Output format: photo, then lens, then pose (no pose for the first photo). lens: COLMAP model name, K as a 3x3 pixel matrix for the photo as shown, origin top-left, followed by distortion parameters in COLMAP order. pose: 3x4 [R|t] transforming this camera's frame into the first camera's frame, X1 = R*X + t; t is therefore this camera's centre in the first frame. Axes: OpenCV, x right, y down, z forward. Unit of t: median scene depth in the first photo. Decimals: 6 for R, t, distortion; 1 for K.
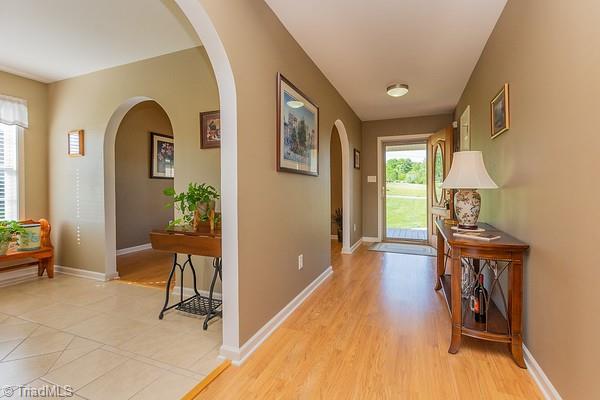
lens RADIAL K [[267.0, 0, 311.7], [0, 267.0, 188.8], [0, 0, 1]] dist [0.006714, -0.002717]
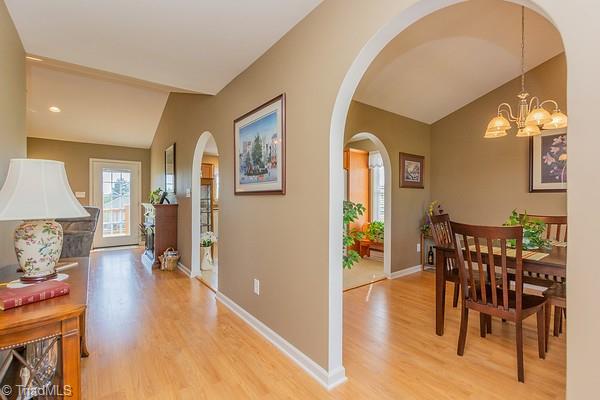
lens RADIAL K [[267.0, 0, 295.7], [0, 267.0, 200.8], [0, 0, 1]] dist [0.006714, -0.002717]
pose [[-0.530510, 0.005822, -0.847658, 0.716306], [-0.001334, 0.999969, 0.007703, -0.042390], [0.847677, 0.005217, -0.530486, 1.679250]]
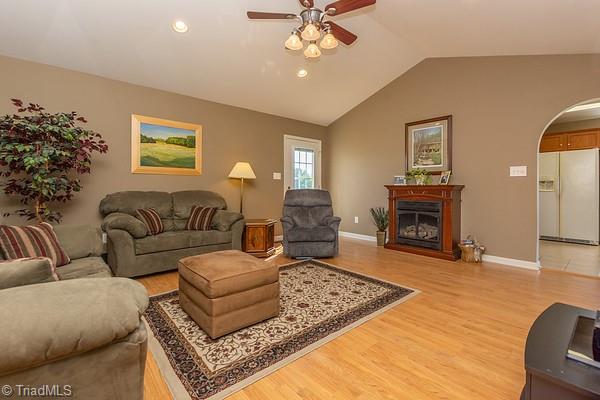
lens RADIAL K [[267.0, 0, 309.8], [0, 267.0, 188.9], [0, 0, 1]] dist [0.006714, -0.002717]
pose [[-0.450985, 0.005594, -0.892514, 1.459004], [-0.000602, 0.999978, 0.006572, 0.006907], [0.892531, 0.003501, -0.450971, -0.159593]]
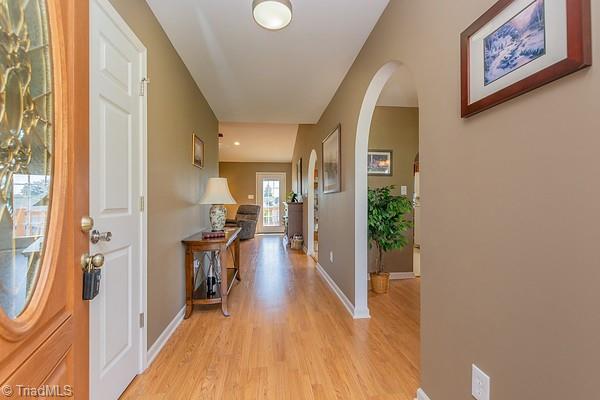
lens RADIAL K [[256.7, 0, 299.4], [0, 256.7, 203.5], [0, 0, 1]] dist [-0.001454, -0.000013]
pose [[-0.884861, 0.005574, -0.465823, 0.742671], [0.002903, 0.999975, 0.006452, -0.007917], [0.465847, 0.004356, -0.884855, 2.163030]]
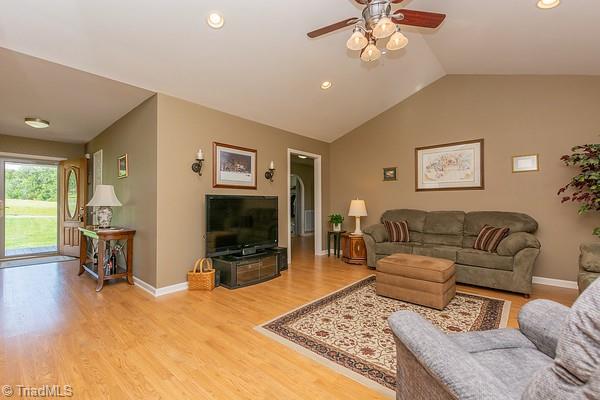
lens RADIAL K [[267.0, 0, 298.3], [0, 267.0, 201.9], [0, 0, 1]] dist [0.006714, -0.002717]
pose [[0.357752, 0.009123, 0.933772, -0.545100], [0.001587, 0.999945, -0.010377, -0.007279], [-0.933815, 0.005194, 0.357718, -0.734017]]
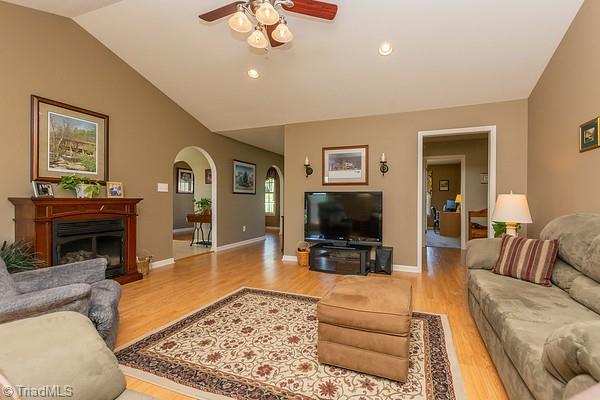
lens RADIAL K [[267.0, 0, 309.7], [0, 267.0, 199.8], [0, 0, 1]] dist [0.006714, -0.002717]
pose [[0.999854, 0.009800, -0.013999, 0.634222], [-0.009785, 0.999951, 0.001192, -0.010174], [0.014010, -0.001055, 0.999901, -1.577921]]
